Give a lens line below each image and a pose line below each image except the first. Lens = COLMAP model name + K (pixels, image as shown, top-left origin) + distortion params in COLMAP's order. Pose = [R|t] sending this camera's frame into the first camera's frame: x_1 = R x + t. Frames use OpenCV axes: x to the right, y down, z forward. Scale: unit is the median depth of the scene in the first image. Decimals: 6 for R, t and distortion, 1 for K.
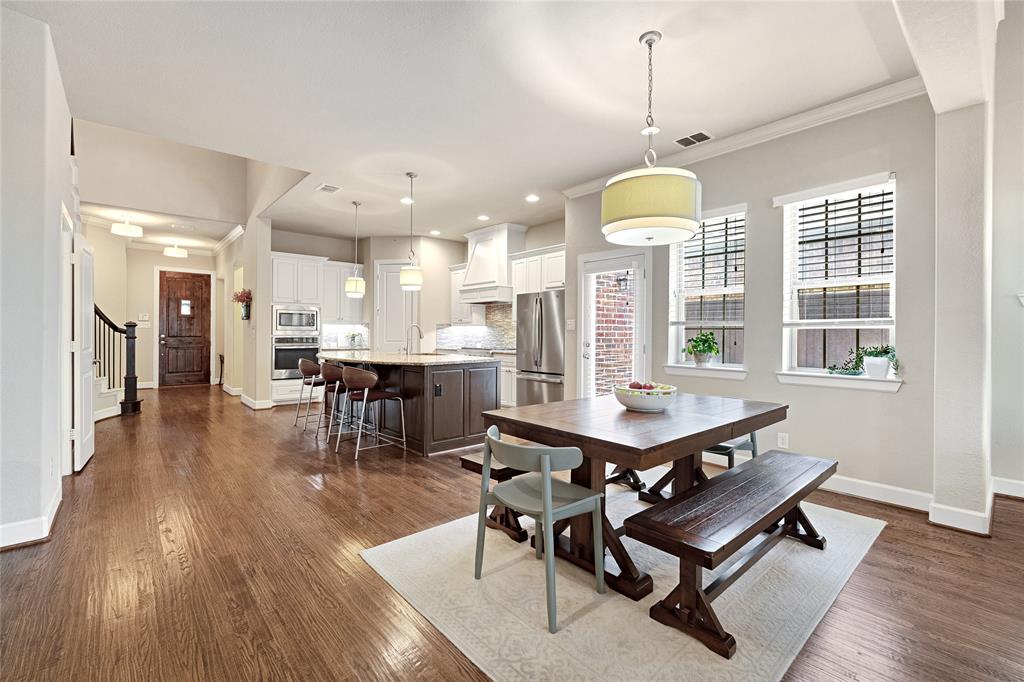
lens RADIAL K [[436.7, 0, 508.2], [0, 436.7, 335.3], [0, 0, 1]] dist [-0.007786, 0.000473]
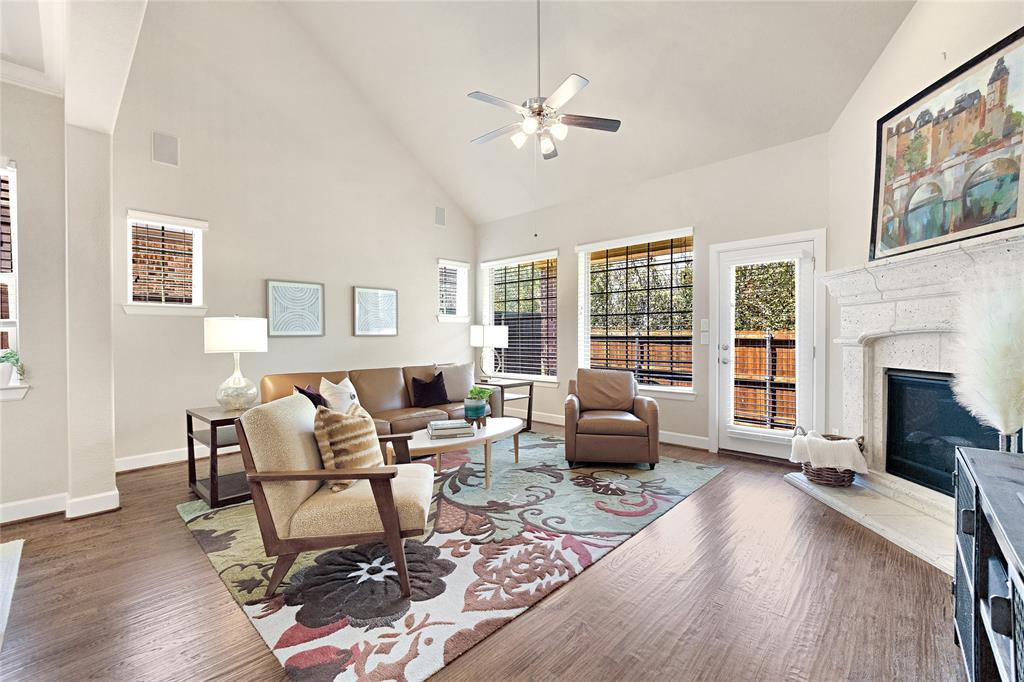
lens RADIAL K [[436.7, 0, 506.0], [0, 436.7, 341.1], [0, 0, 1]] dist [-0.007786, 0.000473]
pose [[-0.099552, -0.014966, 0.994920, -0.059029], [0.004709, 0.999869, 0.015511, -0.001210], [-0.995021, 0.006230, -0.099468, 0.024594]]
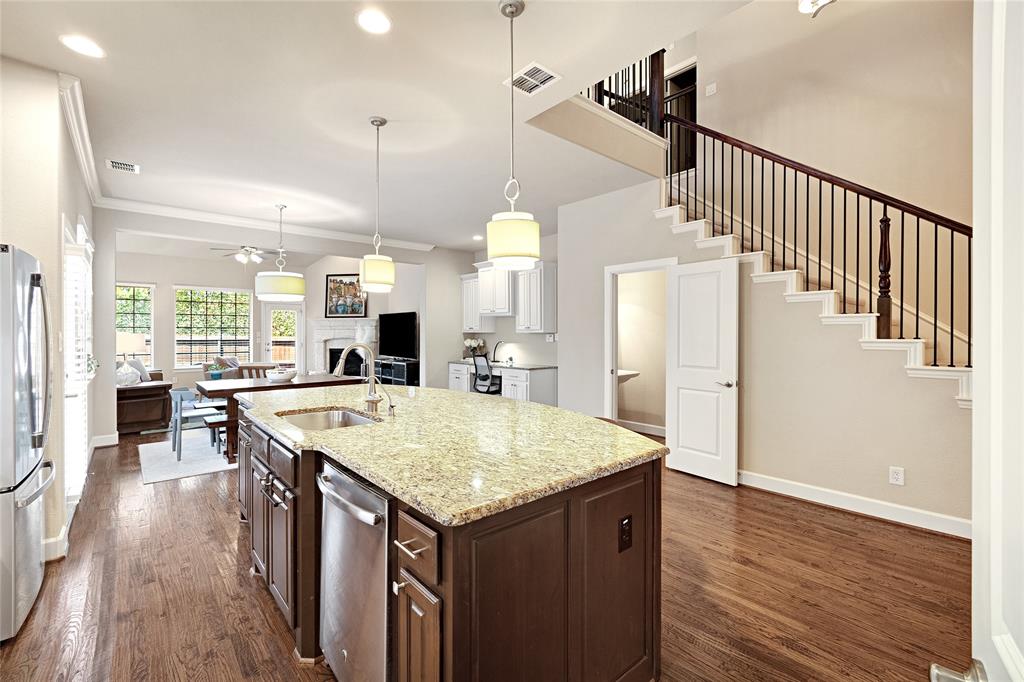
lens RADIAL K [[436.7, 0, 513.8], [0, 436.7, 339.1], [0, 0, 1]] dist [-0.007786, 0.000473]
pose [[-0.999890, -0.007953, -0.012552, -0.300801], [-0.008114, 0.999884, 0.012861, -0.025804], [0.012449, 0.012961, -0.999839, 1.232166]]
